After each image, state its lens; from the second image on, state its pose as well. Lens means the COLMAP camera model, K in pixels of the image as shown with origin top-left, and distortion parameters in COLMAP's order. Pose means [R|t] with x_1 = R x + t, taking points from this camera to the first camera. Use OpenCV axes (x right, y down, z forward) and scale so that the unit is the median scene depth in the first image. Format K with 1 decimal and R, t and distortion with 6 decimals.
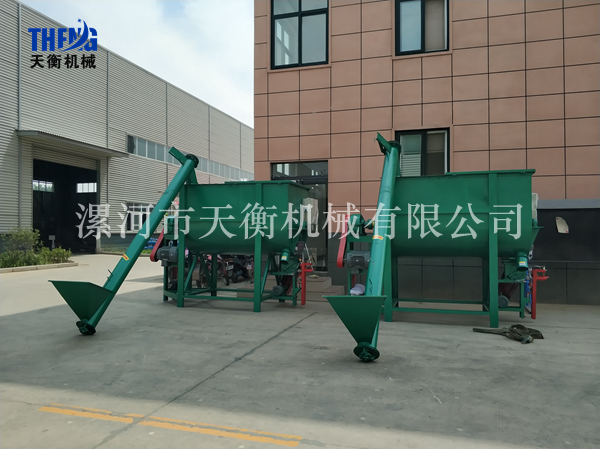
lens RADIAL K [[468.3, 0, 300.3], [0, 468.3, 225.8], [0, 0, 1]] dist [0.007063, -0.019679]
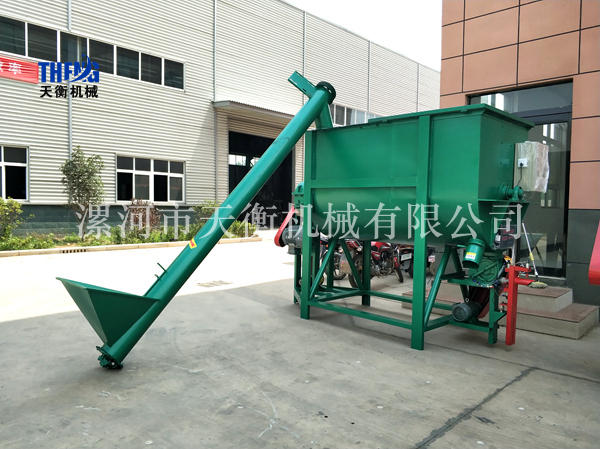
lens RADIAL K [[468.3, 0, 299.1], [0, 468.3, 225.1], [0, 0, 1]] dist [0.007063, -0.019679]
pose [[0.894226, 0.028093, -0.446734, 0.023962], [-0.005023, 0.998596, 0.052742, 0.006570], [0.447588, -0.044919, 0.893111, 0.394479]]
